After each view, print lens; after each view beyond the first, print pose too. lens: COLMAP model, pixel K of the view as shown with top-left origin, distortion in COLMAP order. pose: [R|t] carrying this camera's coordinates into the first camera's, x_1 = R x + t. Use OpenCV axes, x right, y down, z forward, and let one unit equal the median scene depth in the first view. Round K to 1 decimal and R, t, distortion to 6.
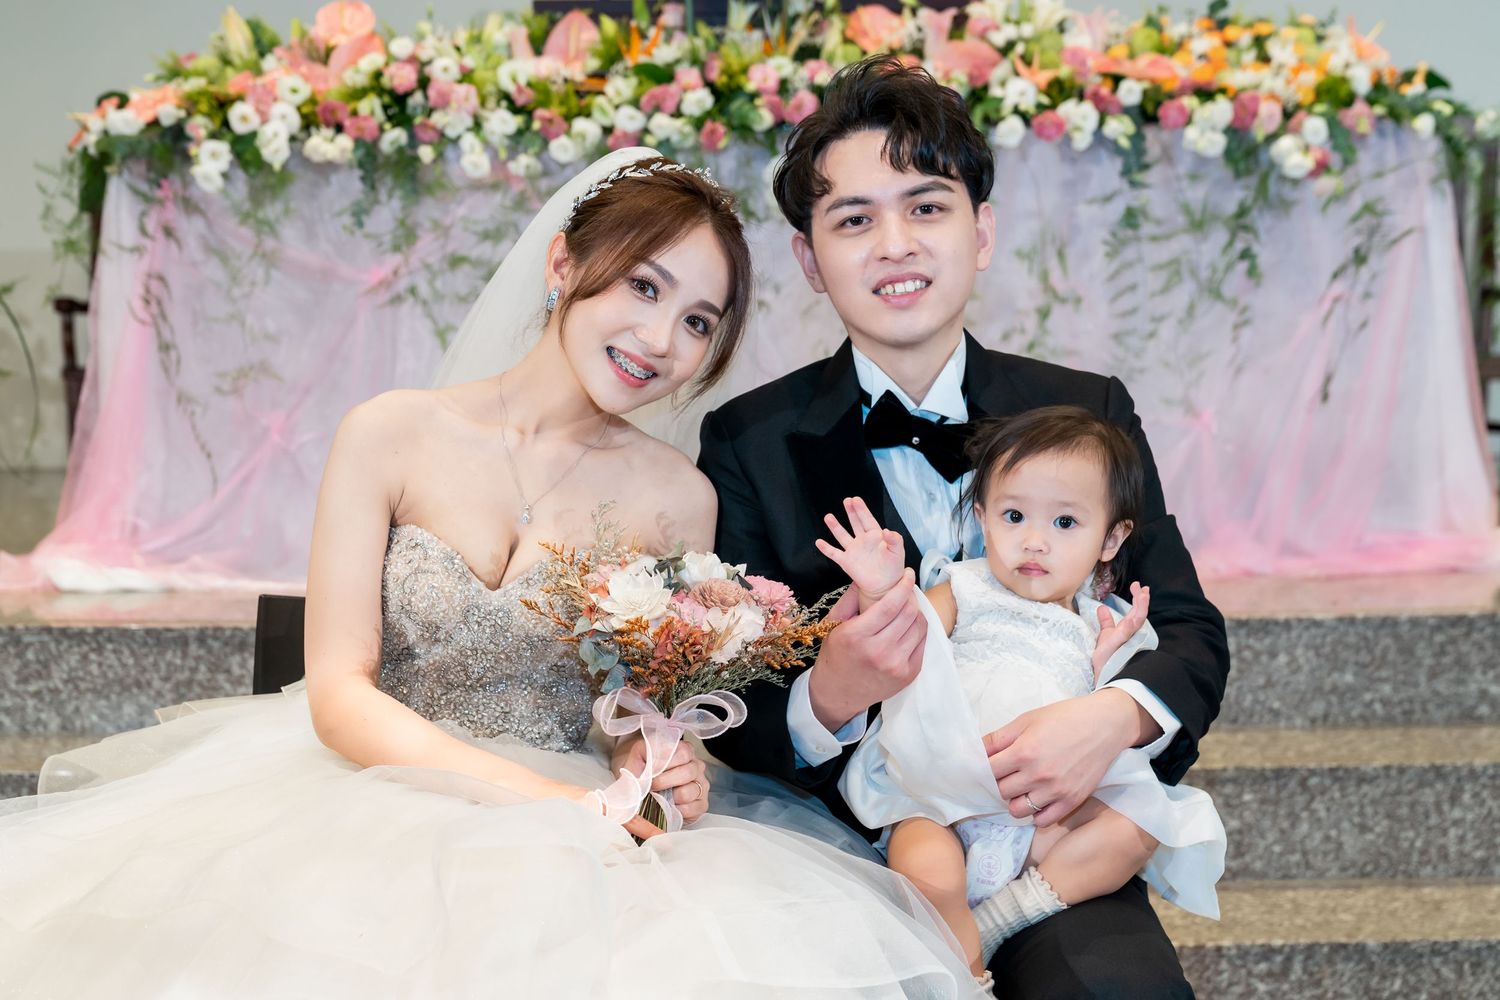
lens RADIAL K [[2028.4, 0, 701.3], [0, 2028.4, 787.9], [0, 0, 1]] dist [0.007543, 0.005602]
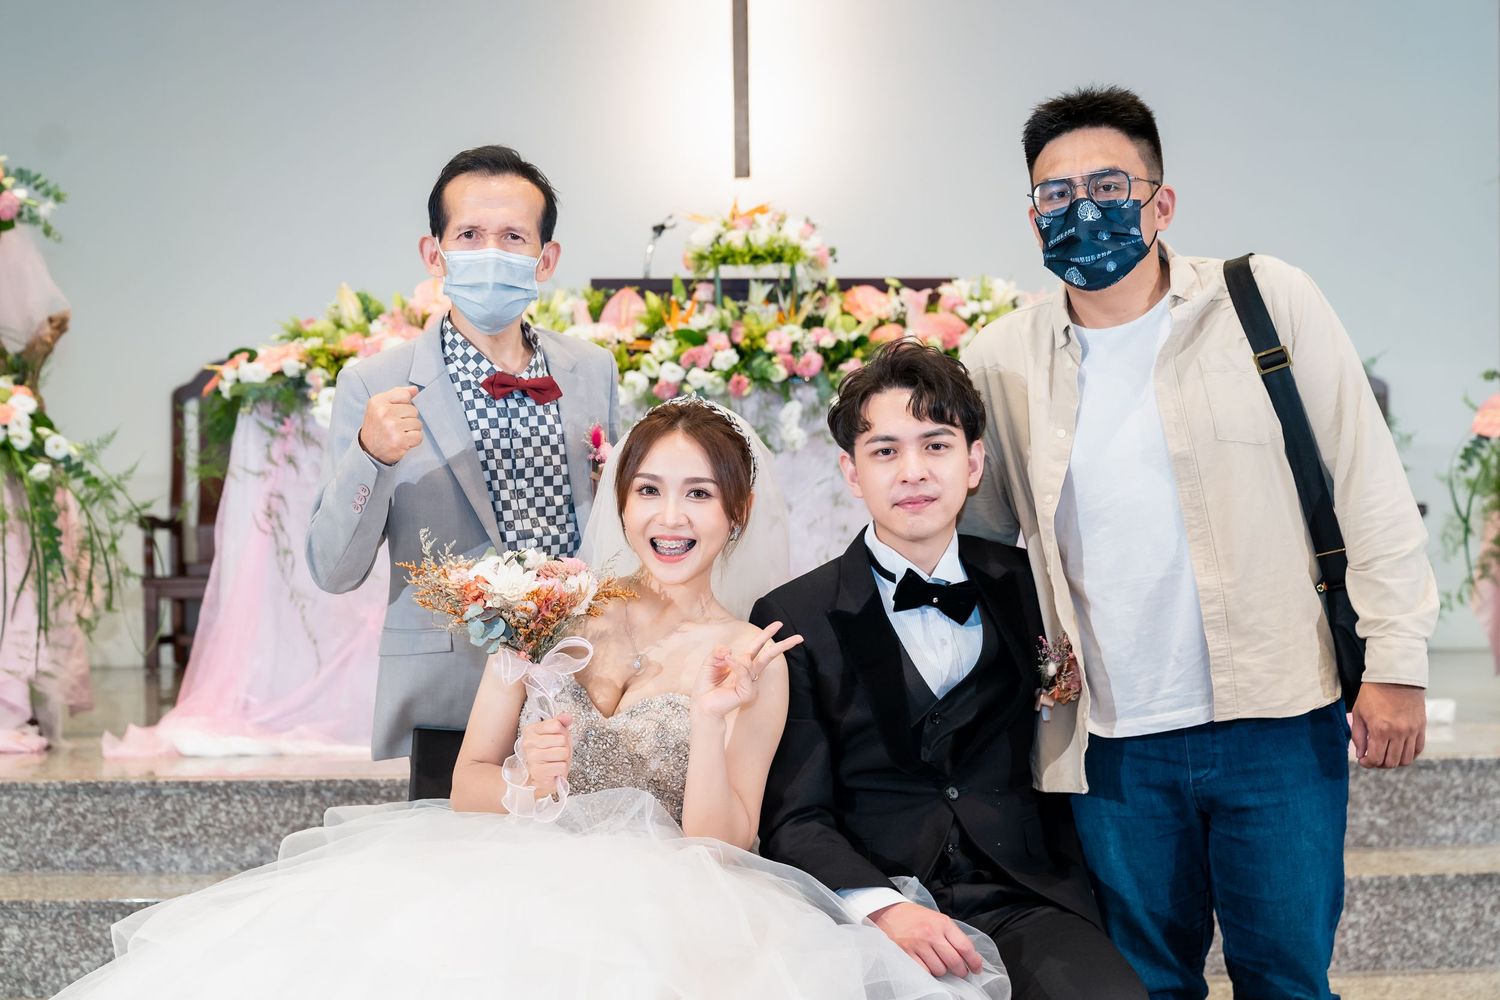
lens RADIAL K [[2061.4, 0, 822.0], [0, 2061.4, 587.9], [0, 0, 1]] dist [0.006368, 0.043763]
pose [[0.997679, -0.002272, 0.068060, -0.029260], [0.015941, 0.979469, -0.200966, 0.053363], [-0.066206, 0.201584, 0.977231, -0.207751]]
